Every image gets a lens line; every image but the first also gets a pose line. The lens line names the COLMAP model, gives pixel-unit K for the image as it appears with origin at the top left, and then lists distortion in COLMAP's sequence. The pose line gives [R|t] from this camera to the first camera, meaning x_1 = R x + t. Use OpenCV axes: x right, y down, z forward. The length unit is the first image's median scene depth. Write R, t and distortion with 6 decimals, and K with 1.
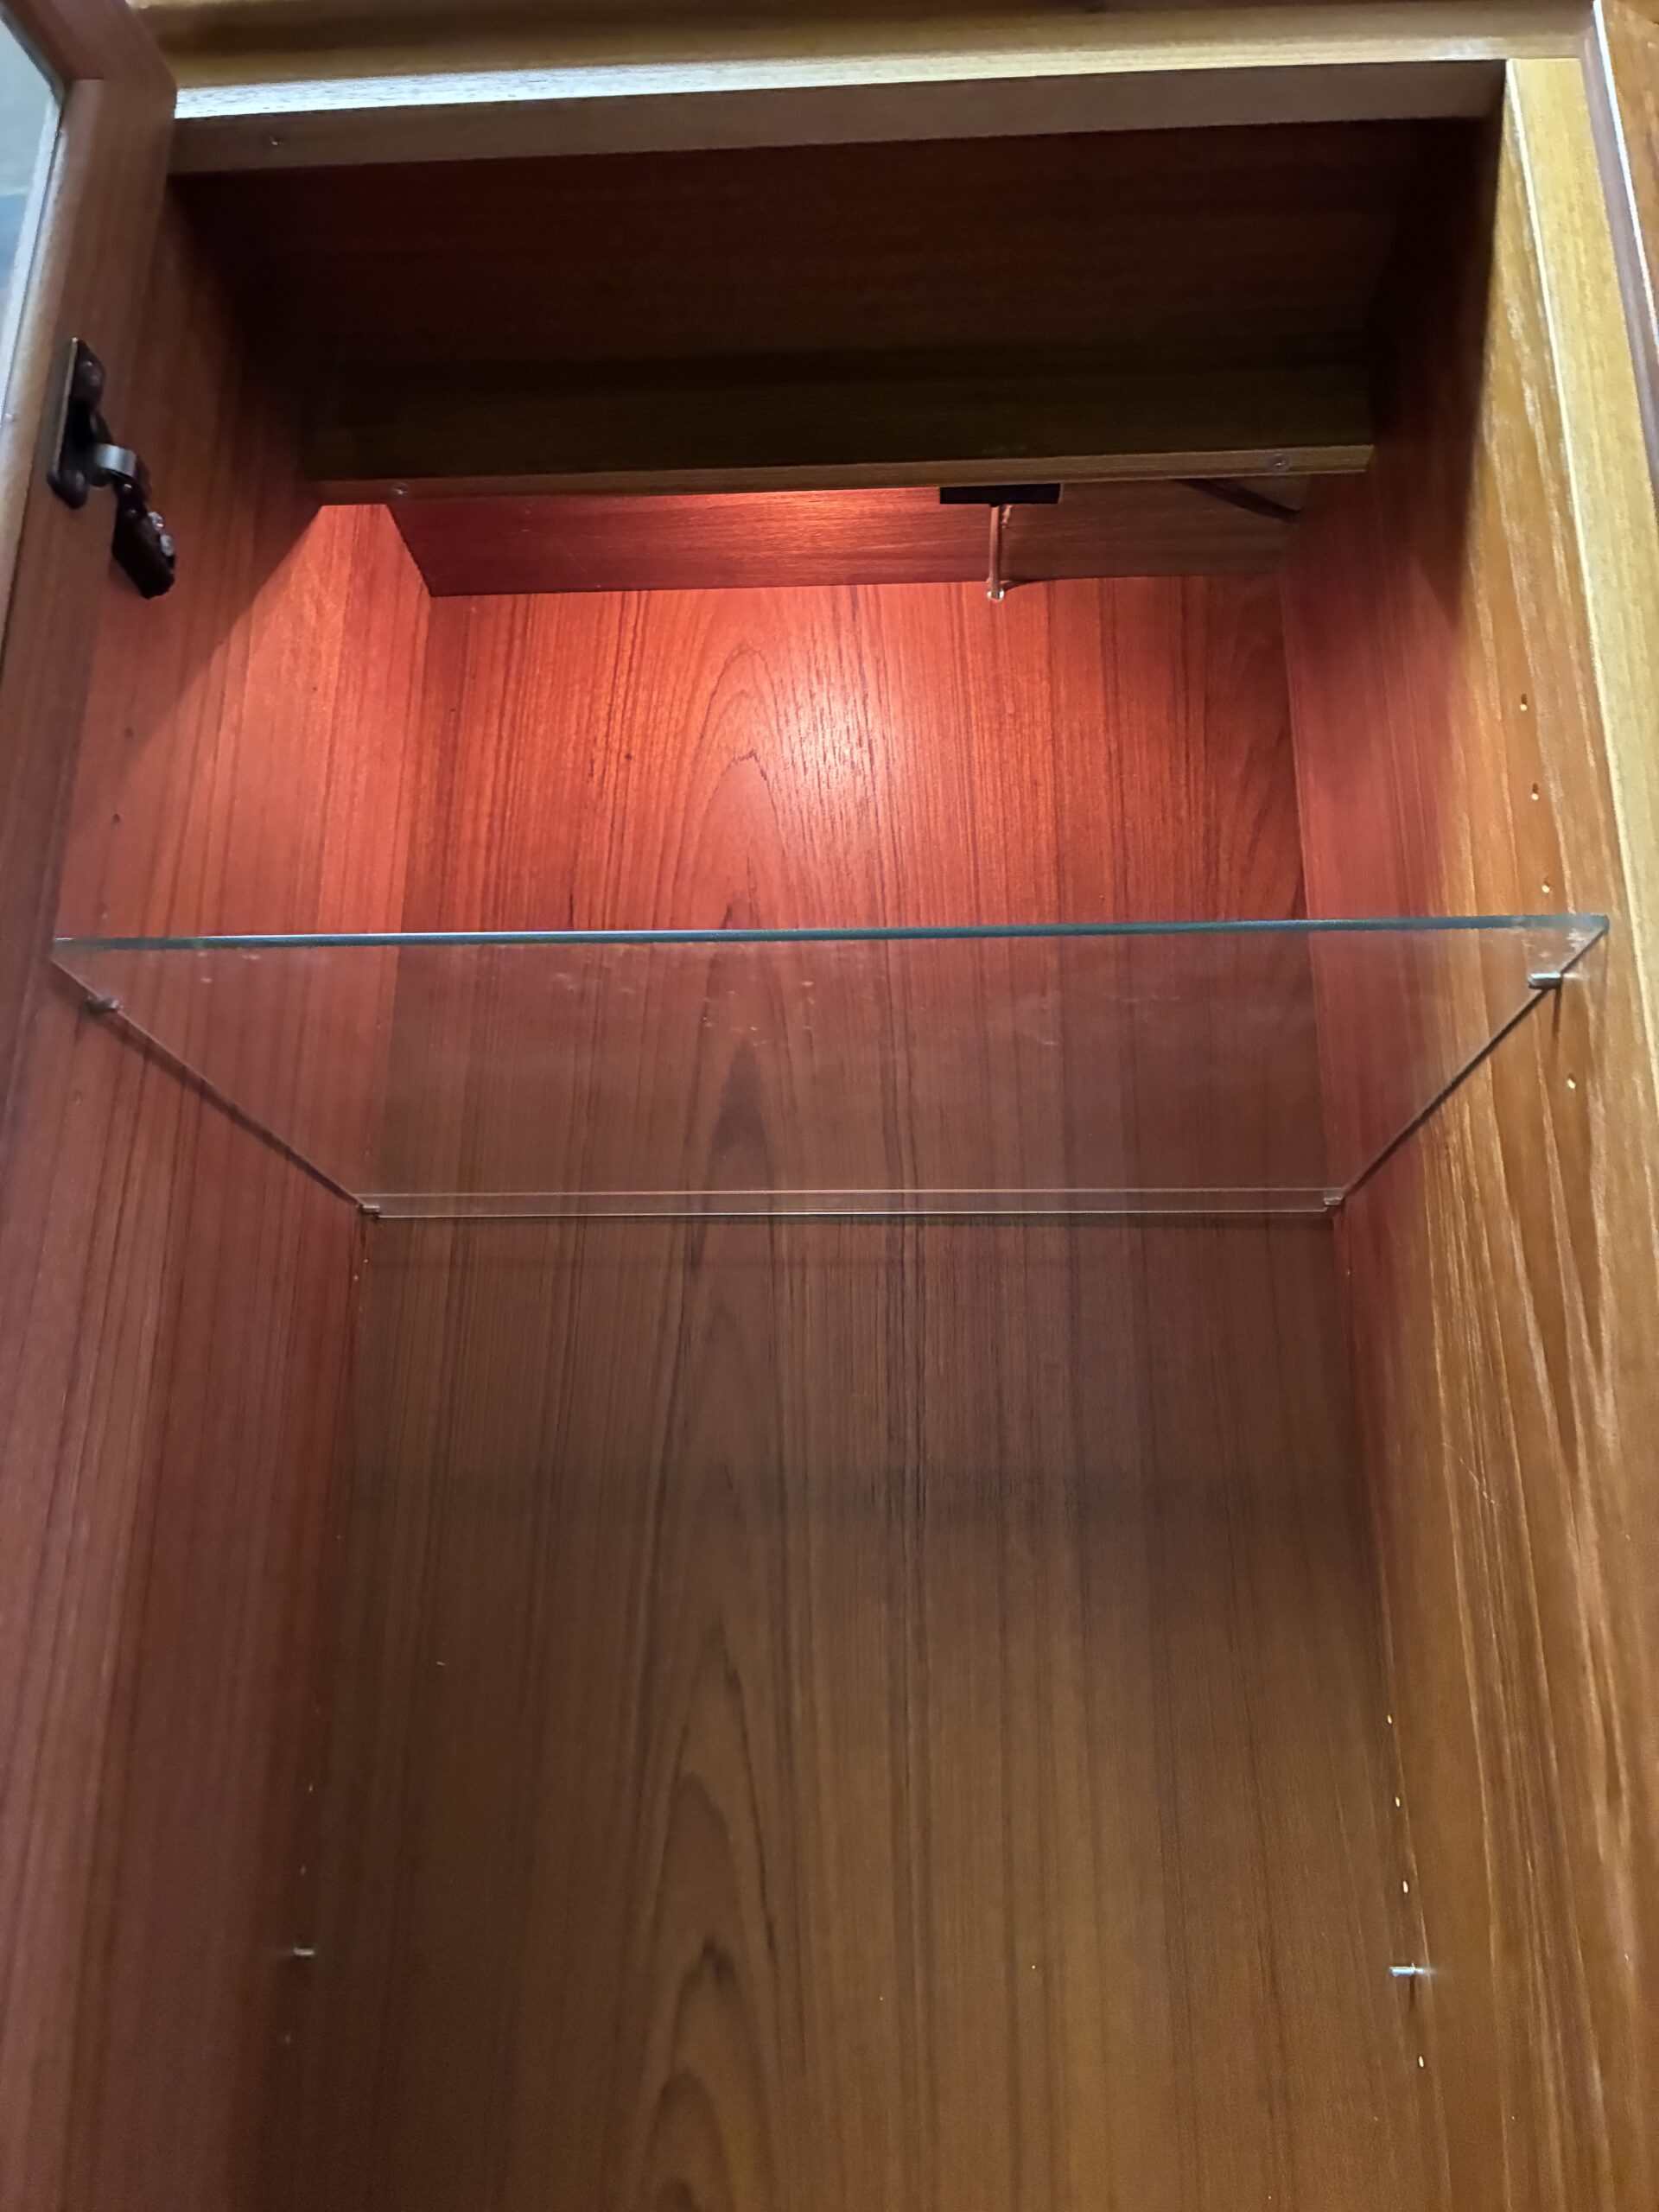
lens RADIAL K [[1662.1, 0, 832.4], [0, 1662.1, 1098.9], [0, 0, 1]] dist [0.069548, -0.104140]
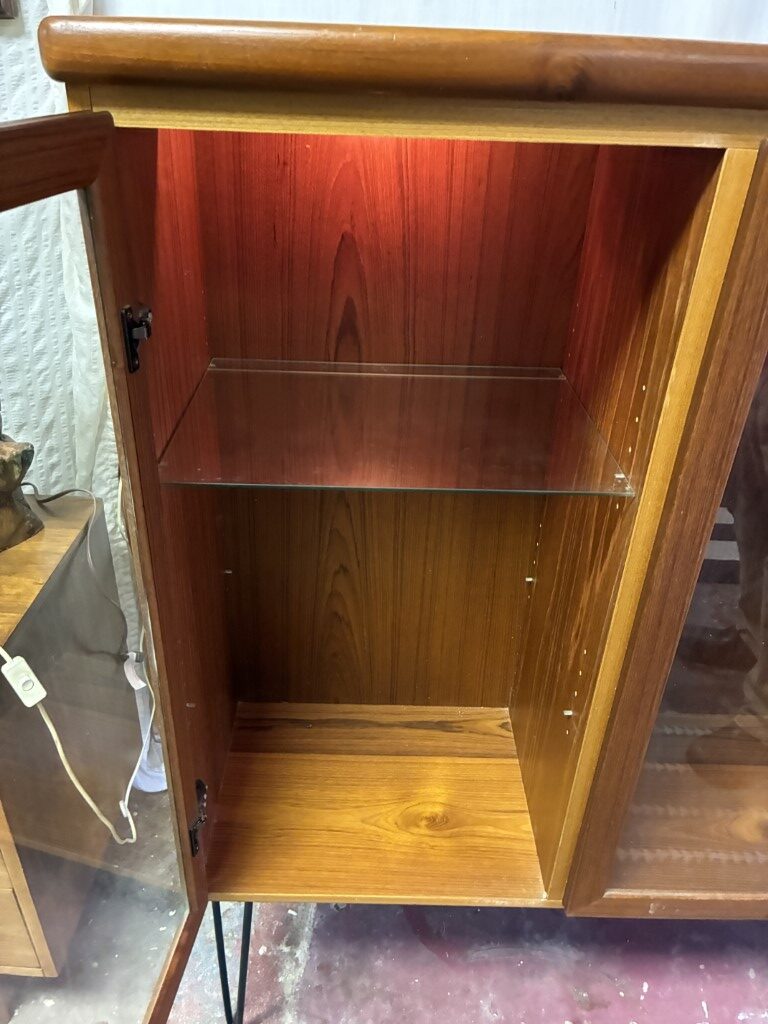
lens RADIAL K [[769.4, 0, 385.4], [0, 769.4, 508.7], [0, 0, 1]] dist [0.069548, -0.104140]
pose [[0.997443, -0.002349, 0.071432, -0.097184], [-0.051159, 0.674455, 0.736541, -0.796541], [-0.049908, -0.738312, 0.672610, -0.022232]]
